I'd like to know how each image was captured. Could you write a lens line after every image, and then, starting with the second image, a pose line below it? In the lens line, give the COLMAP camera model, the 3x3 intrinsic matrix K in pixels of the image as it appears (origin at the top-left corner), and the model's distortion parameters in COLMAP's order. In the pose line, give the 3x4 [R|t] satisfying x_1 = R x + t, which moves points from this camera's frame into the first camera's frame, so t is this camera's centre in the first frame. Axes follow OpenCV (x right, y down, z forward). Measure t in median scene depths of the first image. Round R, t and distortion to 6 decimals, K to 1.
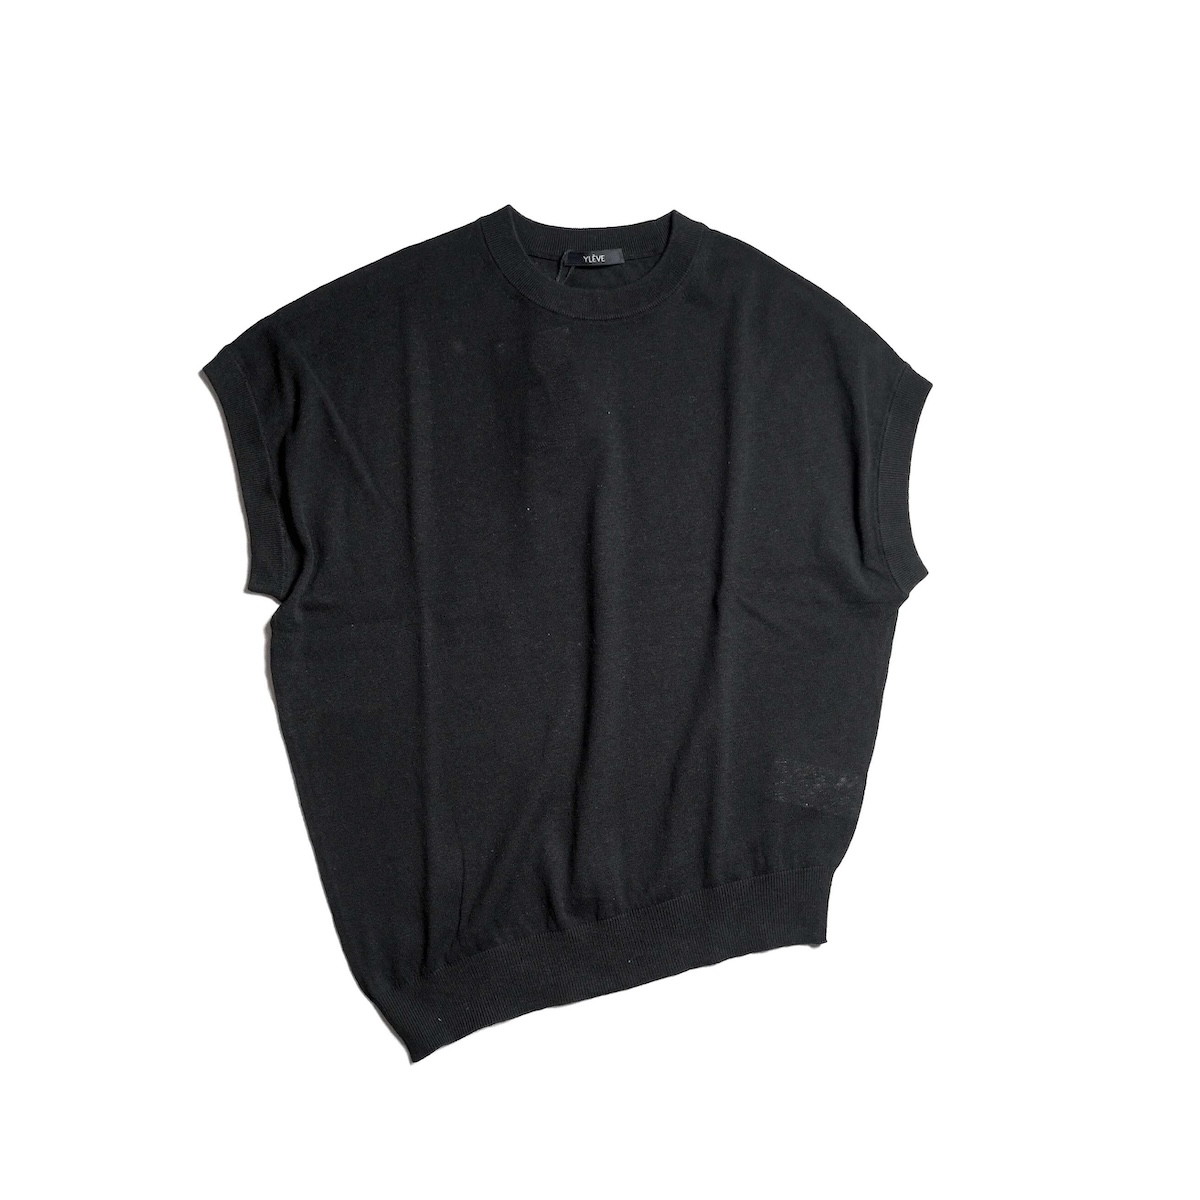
lens RADIAL K [[1485.9, 0, 600.0], [0, 1485.9, 600.0], [0, 0, 1]] dist [-0.028349, 0.041618]
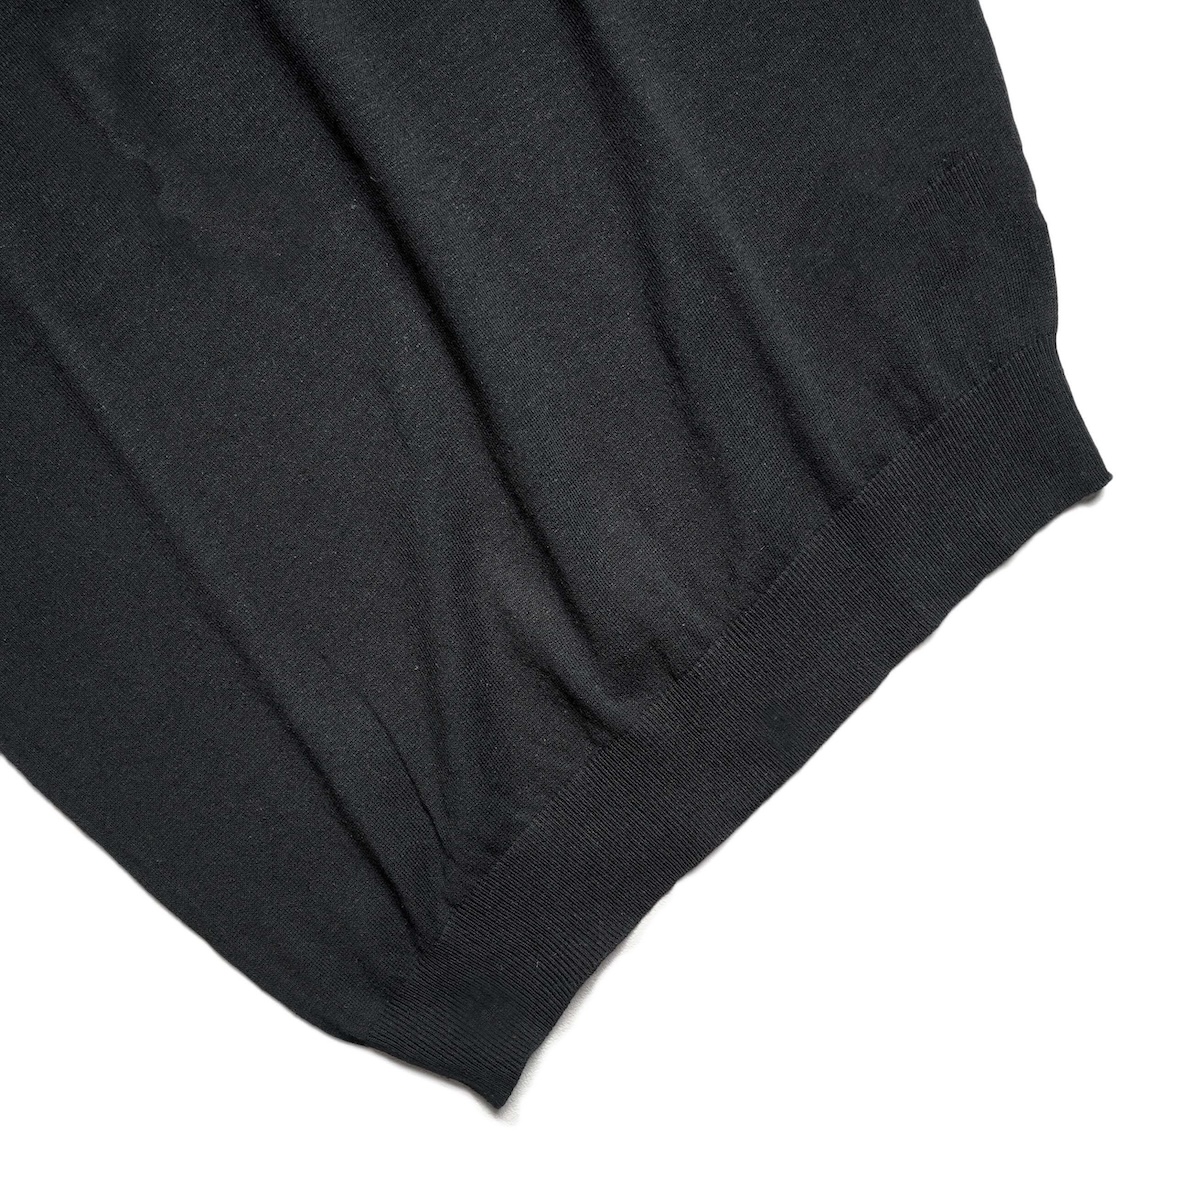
lens RADIAL K [[1485.9, 0, 600.0], [0, 1485.9, 600.0], [0, 0, 1]] dist [-0.028349, 0.041618]
pose [[0.859876, -0.505924, -0.068226, 0.025295], [0.510292, 0.847964, 0.143385, 0.122555], [-0.014688, -0.158109, 0.987312, 0.577448]]
